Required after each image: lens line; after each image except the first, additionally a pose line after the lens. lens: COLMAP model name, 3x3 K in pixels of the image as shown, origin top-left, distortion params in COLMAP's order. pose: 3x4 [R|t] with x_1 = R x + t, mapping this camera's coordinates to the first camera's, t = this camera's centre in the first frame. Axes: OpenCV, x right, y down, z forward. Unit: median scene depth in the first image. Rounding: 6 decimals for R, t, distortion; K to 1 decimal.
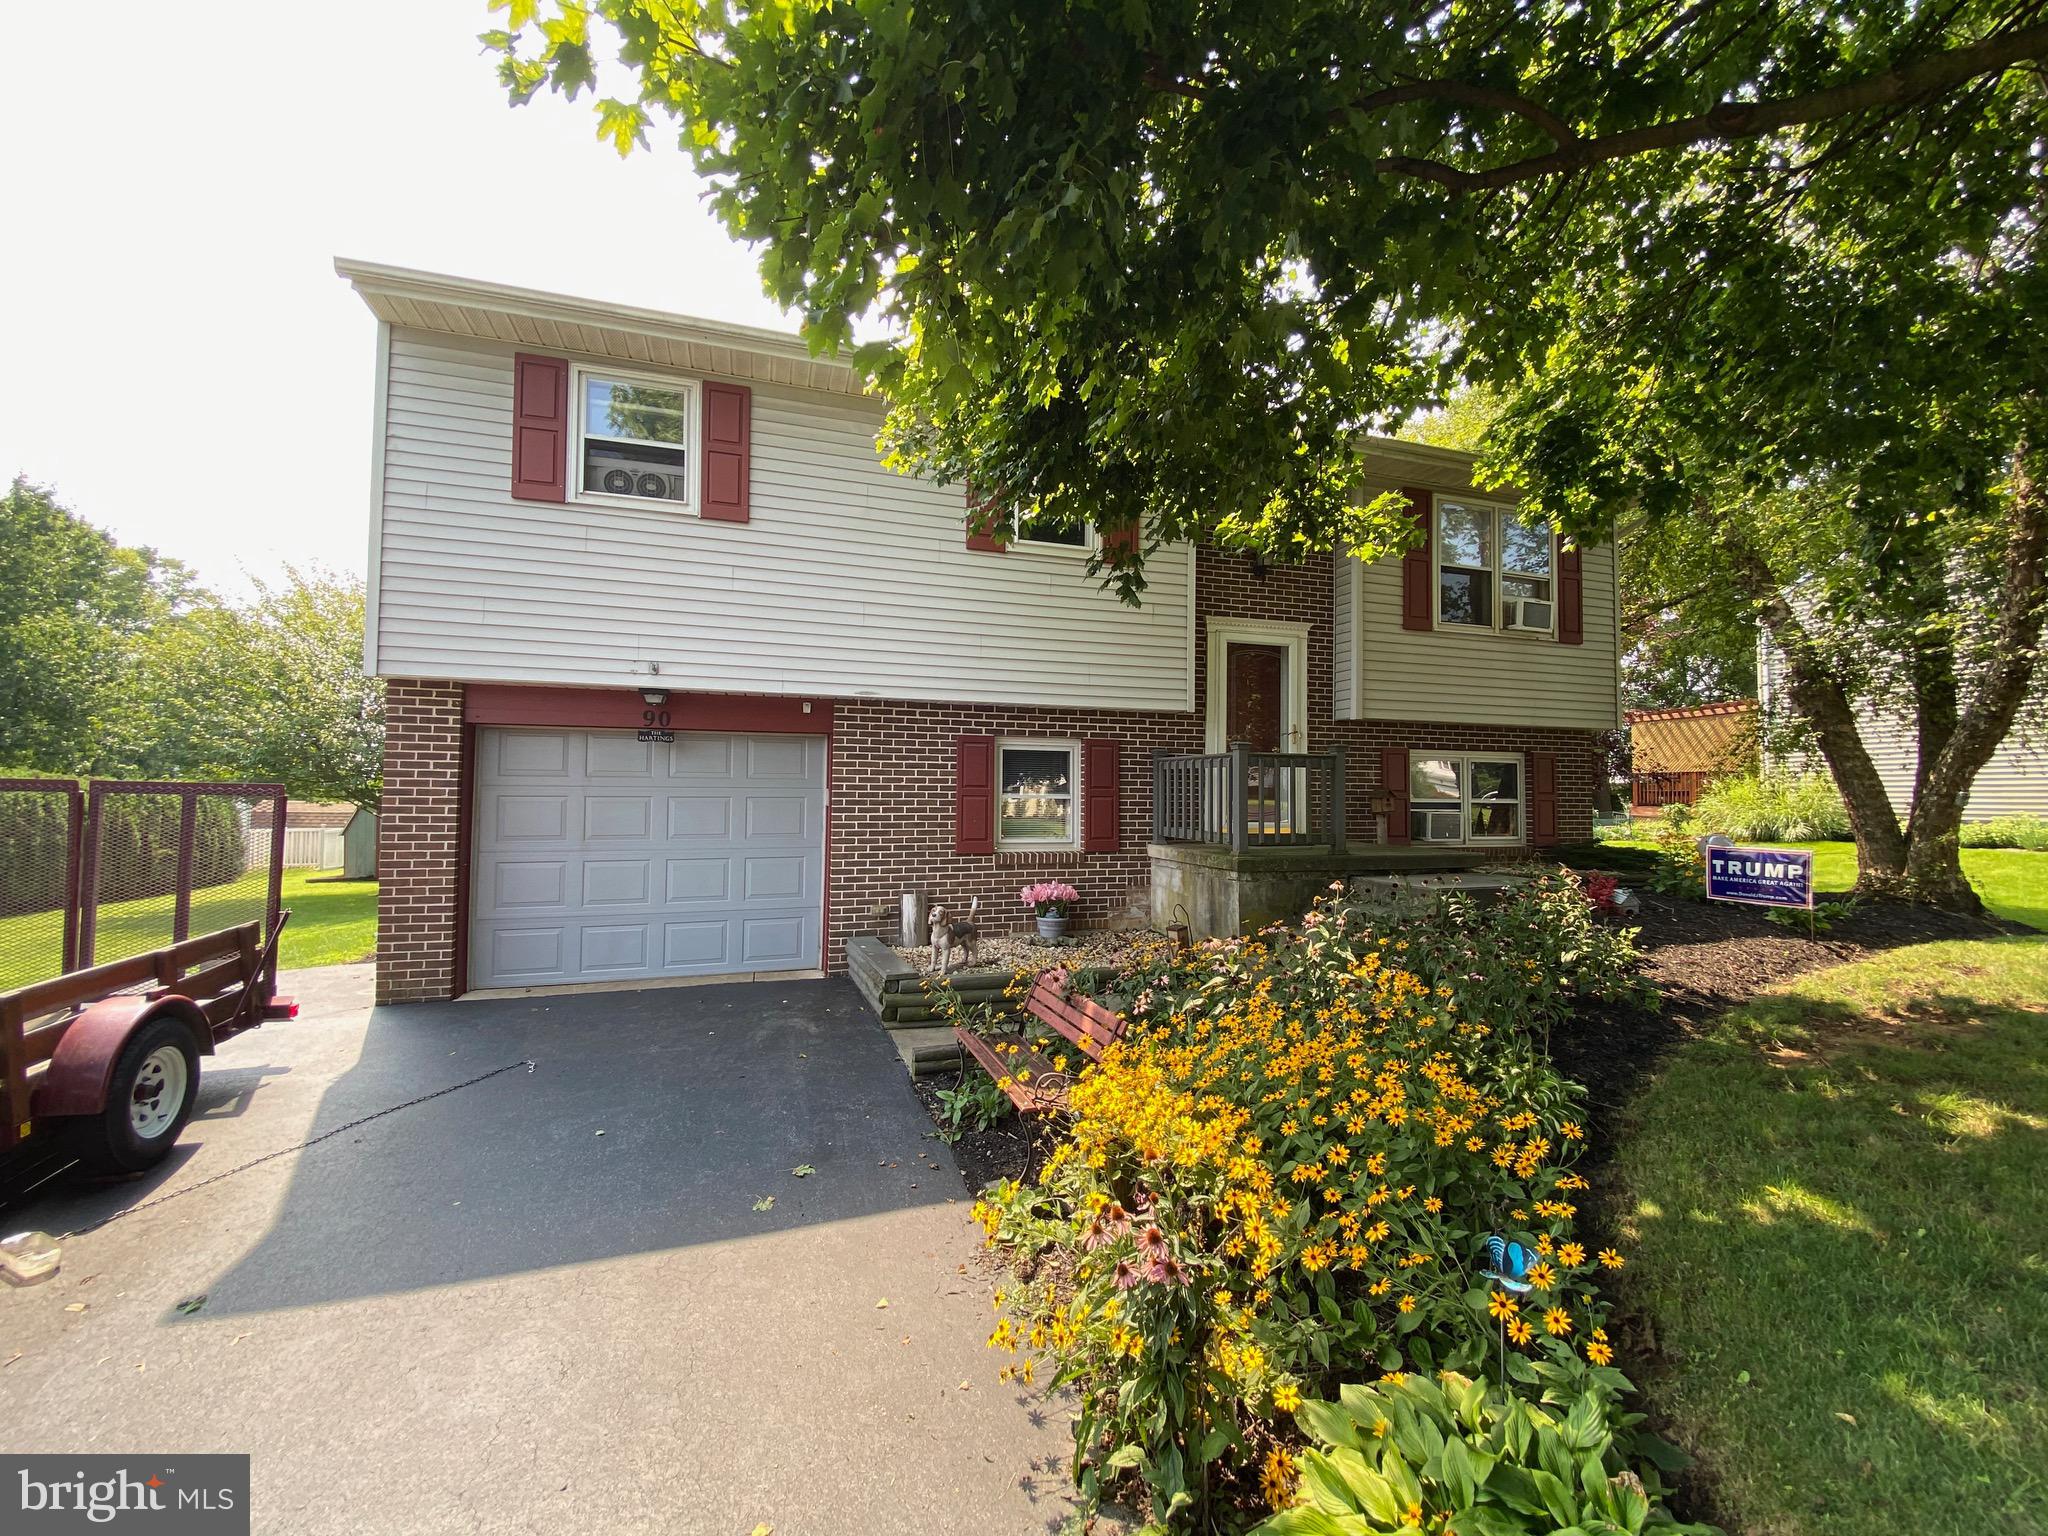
lens RADIAL K [[832.6, 0, 1017.5], [0, 832.6, 779.2], [0, 0, 1]] dist [0.011827, -0.016706]
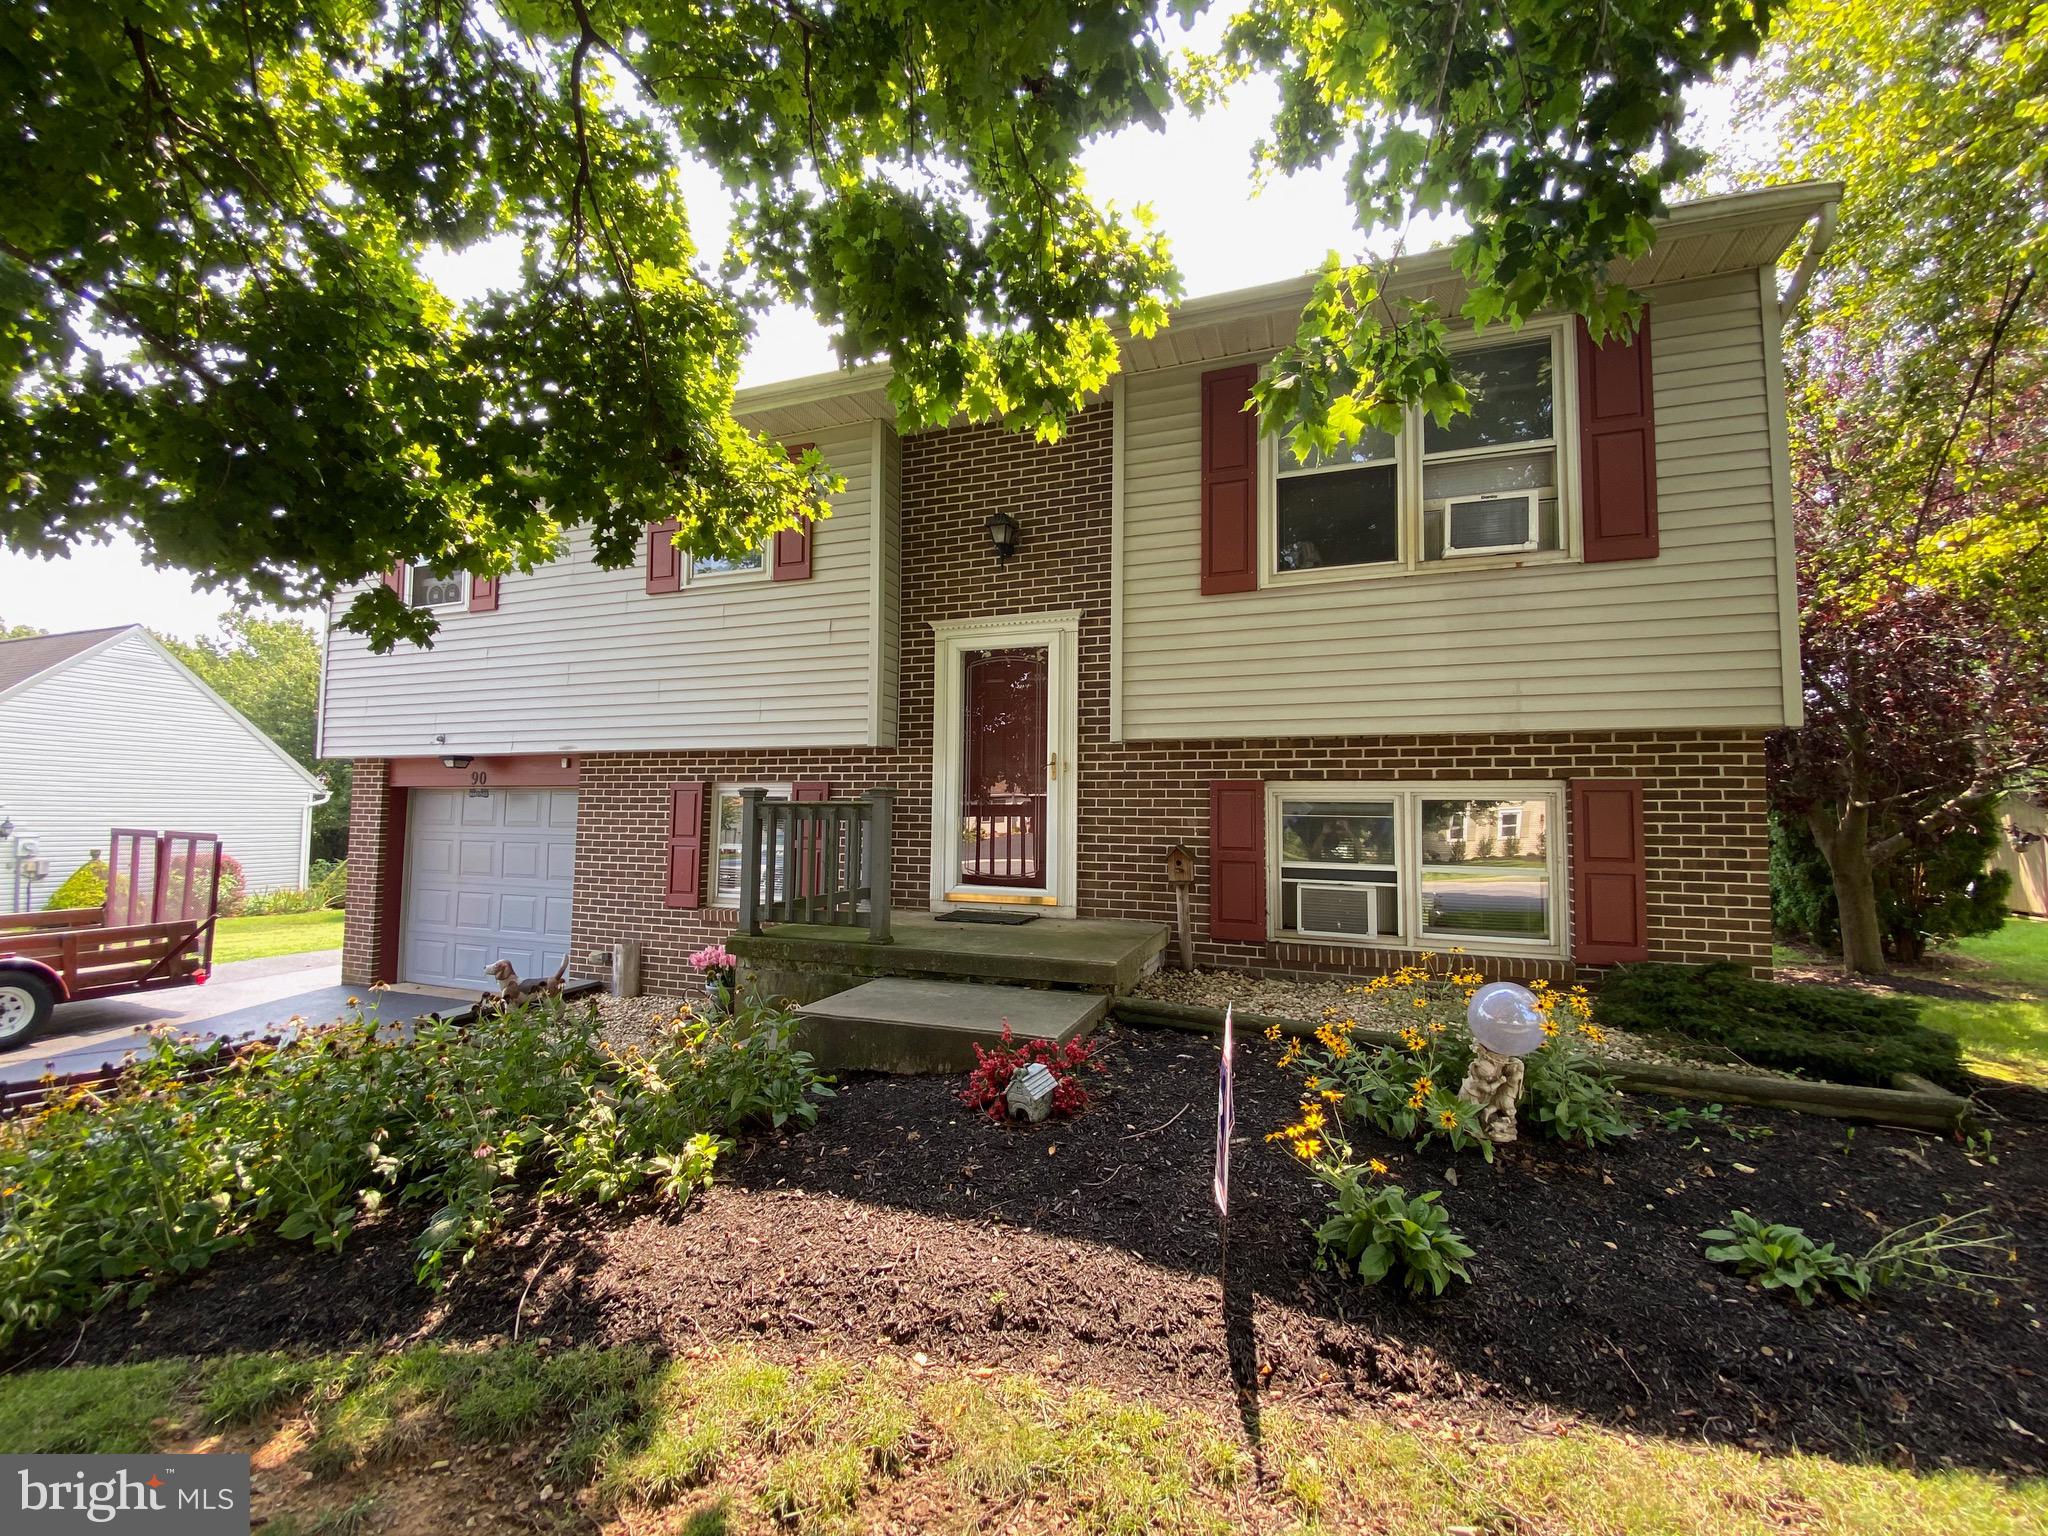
lens RADIAL K [[832.6, 0, 1023.0], [0, 832.6, 768.5], [0, 0, 1]] dist [0.011827, -0.016706]
pose [[0.787407, -0.036166, -0.615371, 0.981555], [0.005111, 0.998626, -0.052151, -0.019783], [0.616412, 0.037919, 0.786510, 0.555932]]
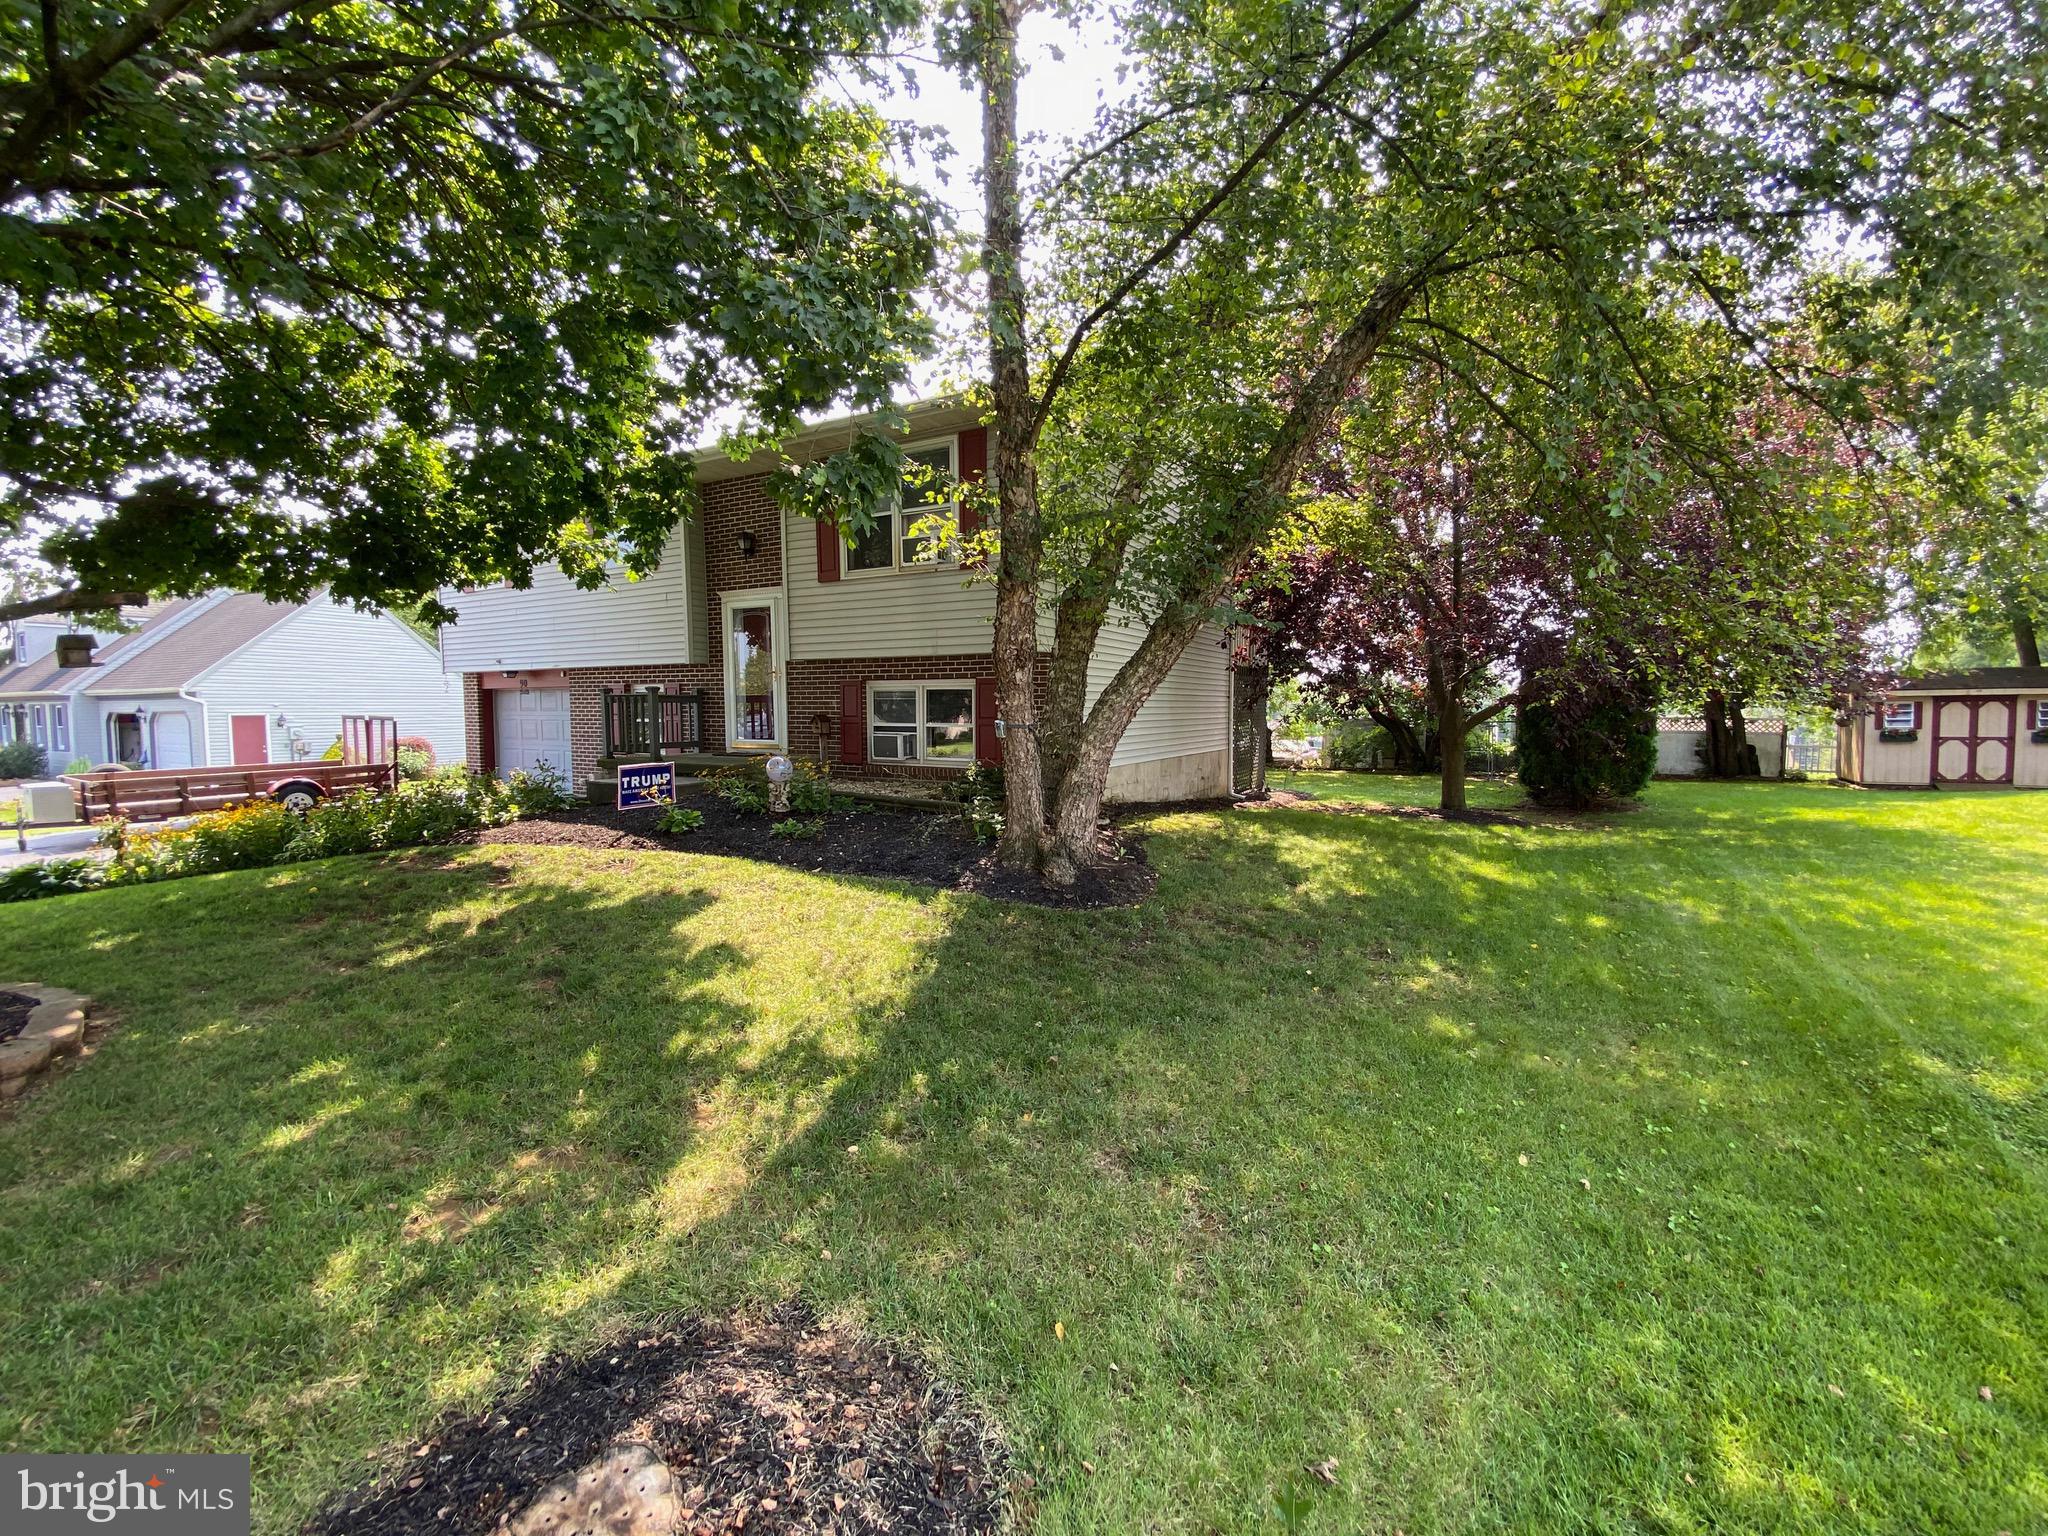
lens RADIAL K [[832.6, 0, 1017.2], [0, 832.6, 770.4], [0, 0, 1]] dist [0.011827, -0.016706]
pose [[0.679248, 0.050452, -0.732173, 2.060624], [0.019665, 0.996025, 0.086877, -0.011436], [0.733646, -0.073409, 0.675555, 0.495276]]
